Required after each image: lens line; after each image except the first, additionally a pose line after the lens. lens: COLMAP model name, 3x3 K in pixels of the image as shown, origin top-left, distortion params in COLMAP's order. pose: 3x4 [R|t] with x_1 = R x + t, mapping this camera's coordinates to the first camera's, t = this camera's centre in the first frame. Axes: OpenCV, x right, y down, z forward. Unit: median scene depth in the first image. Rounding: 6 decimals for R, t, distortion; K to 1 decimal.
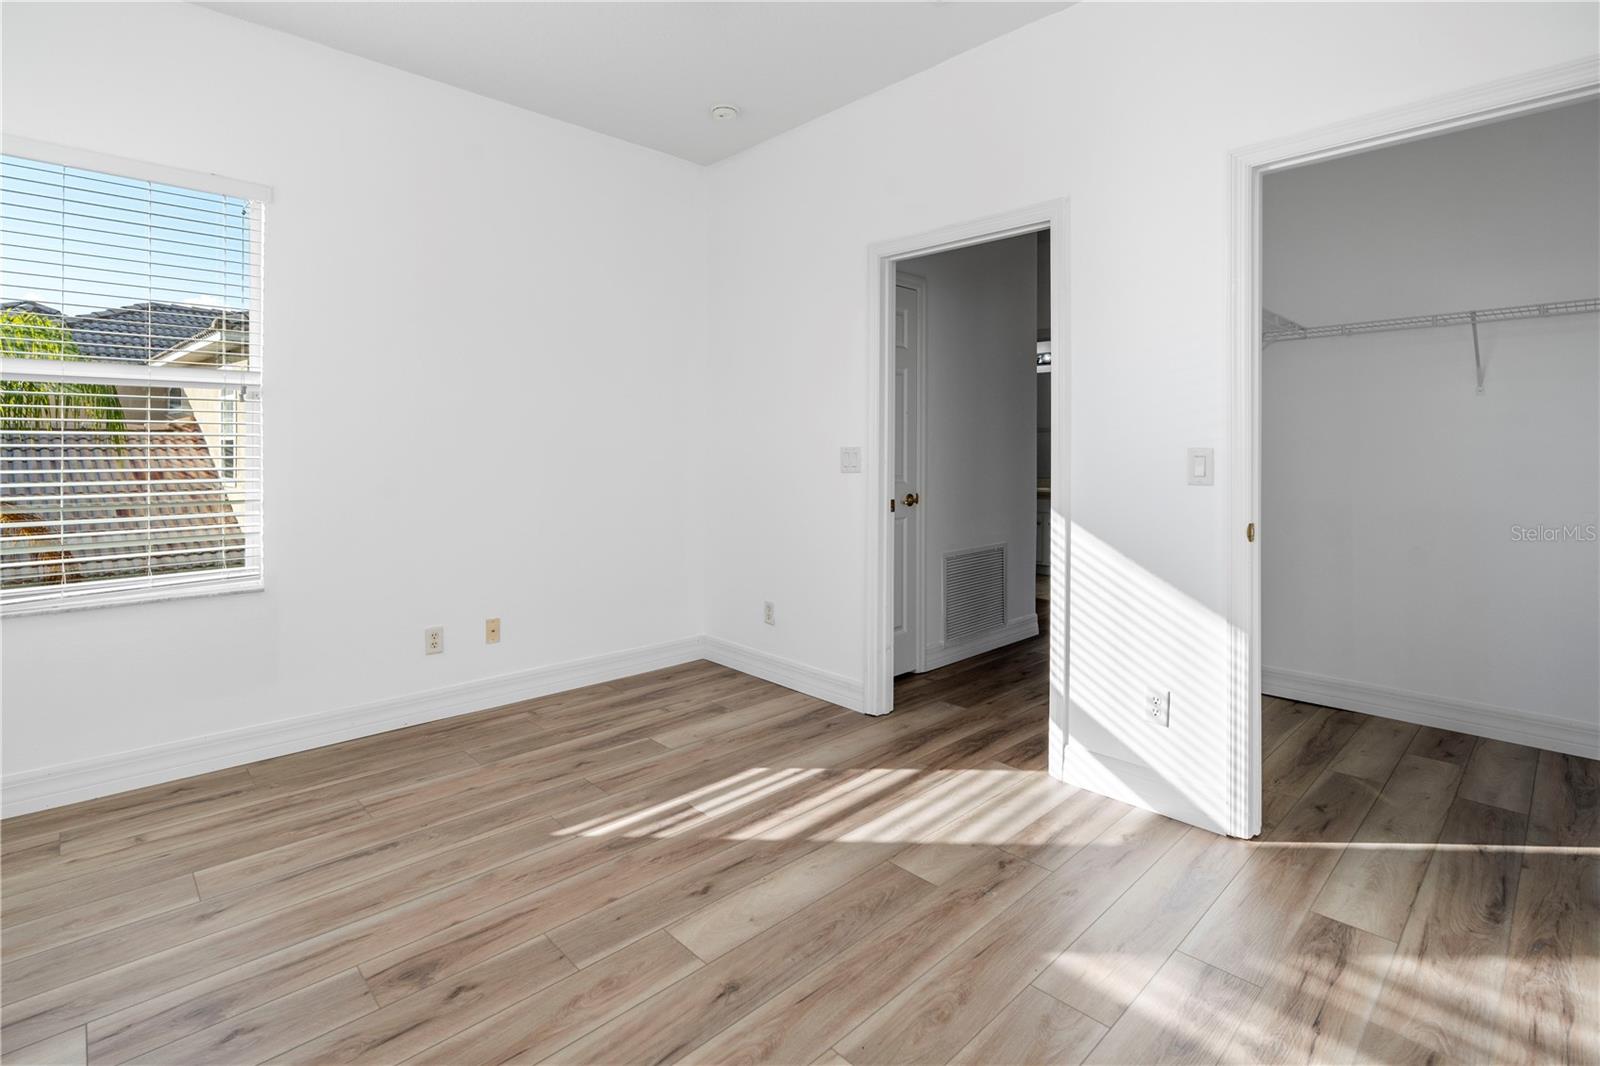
lens RADIAL K [[751.3, 0, 778.6], [0, 751.3, 535.3], [0, 0, 1]] dist [0.000997, 0.000199]
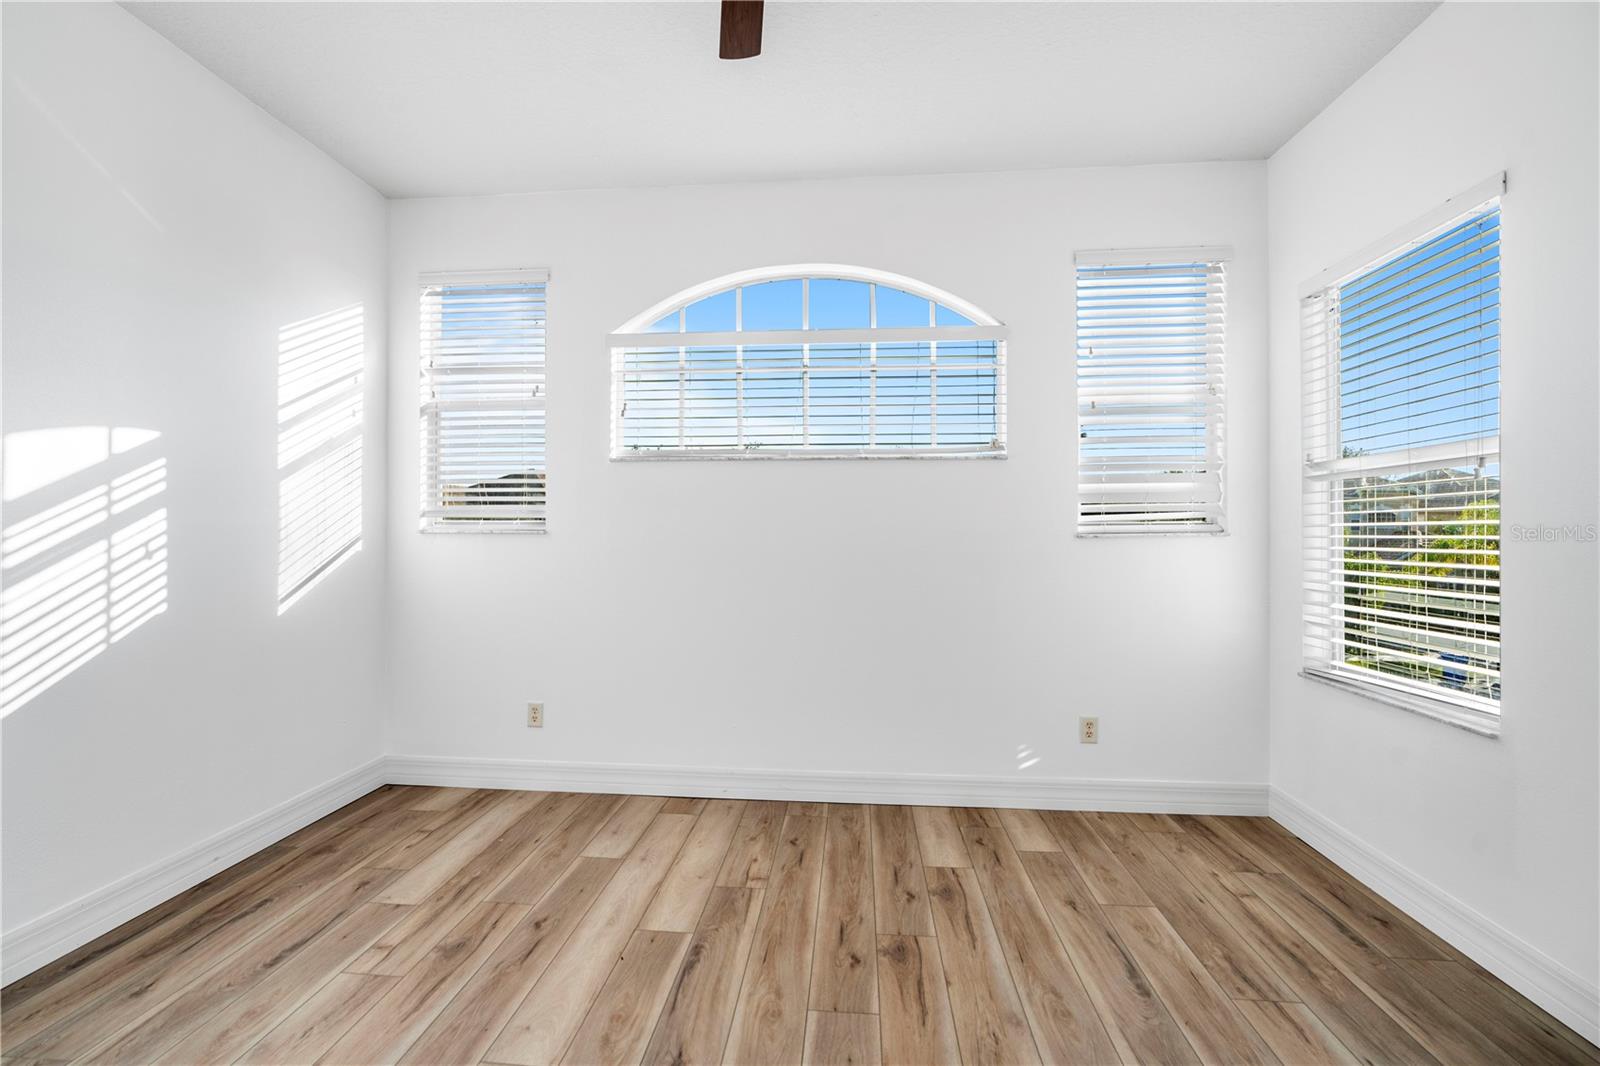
lens RADIAL K [[751.3, 0, 778.6], [0, 751.3, 535.3], [0, 0, 1]] dist [0.000997, 0.000199]
pose [[-0.759609, -0.005211, -0.650360, 0.424361], [-0.082691, 0.992626, 0.088628, -0.174133], [0.645102, 0.121102, -0.754438, 1.514721]]
